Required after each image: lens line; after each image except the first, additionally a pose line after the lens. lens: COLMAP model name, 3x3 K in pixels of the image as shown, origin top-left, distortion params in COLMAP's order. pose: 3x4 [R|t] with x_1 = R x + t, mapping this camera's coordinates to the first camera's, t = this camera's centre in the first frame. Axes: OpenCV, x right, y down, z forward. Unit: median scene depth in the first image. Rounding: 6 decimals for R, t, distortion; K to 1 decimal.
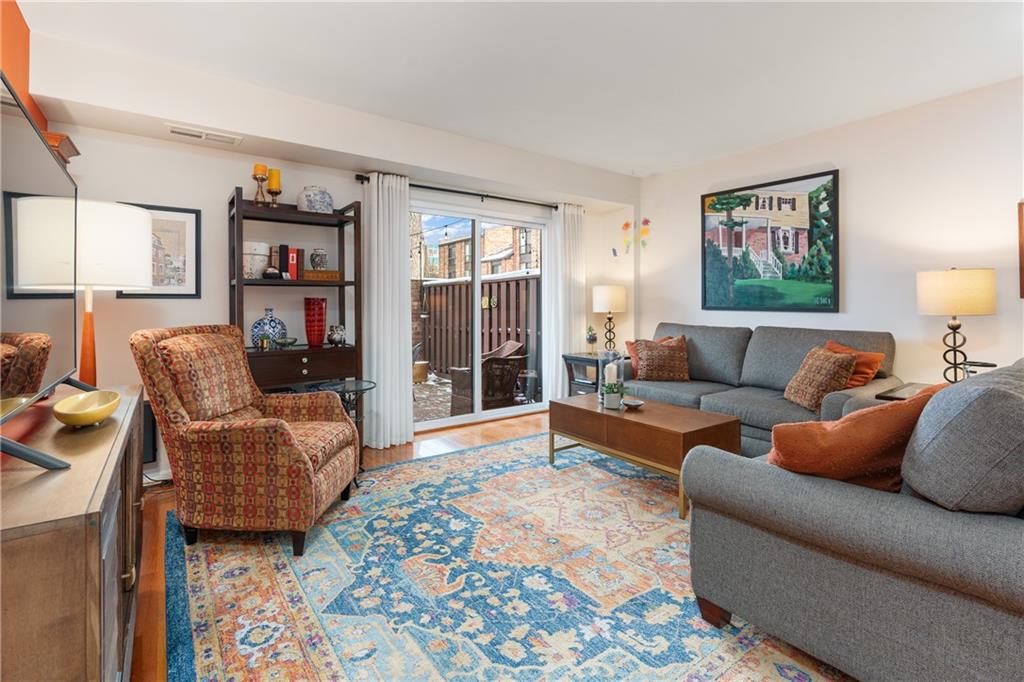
lens RADIAL K [[463.8, 0, 536.3], [0, 463.8, 305.6], [0, 0, 1]] dist [-0.009988, 0.002995]
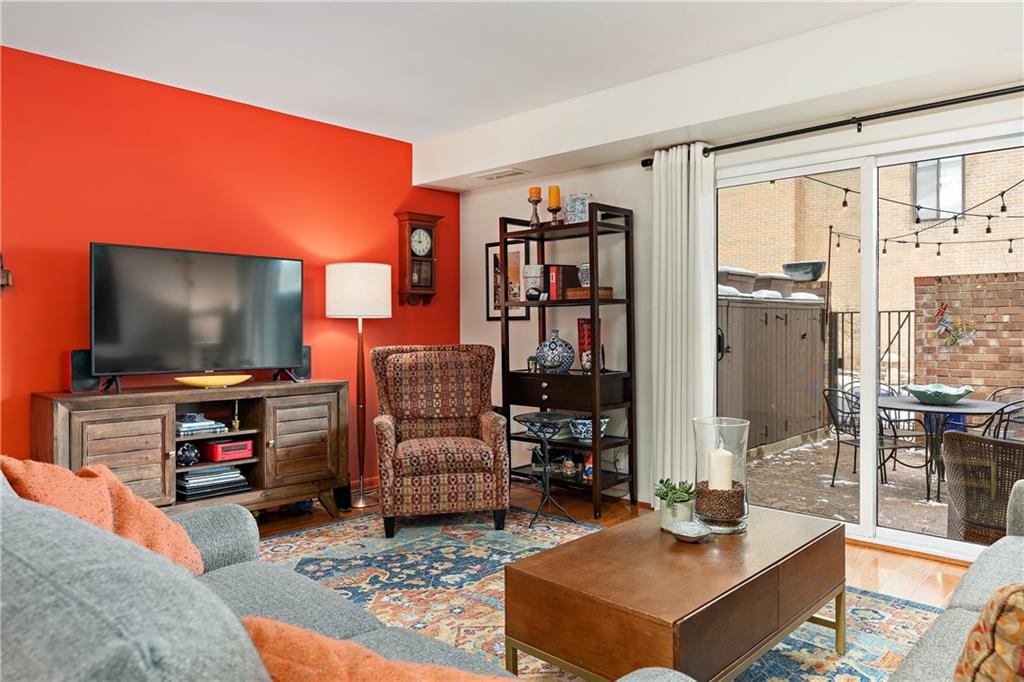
lens RADIAL K [[692.1, 0, 513.2], [0, 692.1, 335.7], [0, 0, 1]] dist [-0.002924, -0.000921]
pose [[0.173296, 0.011201, -0.984806, 1.160617], [0.000323, 0.999935, 0.011430, 0.002062], [0.984870, -0.002299, 0.173281, 0.912097]]
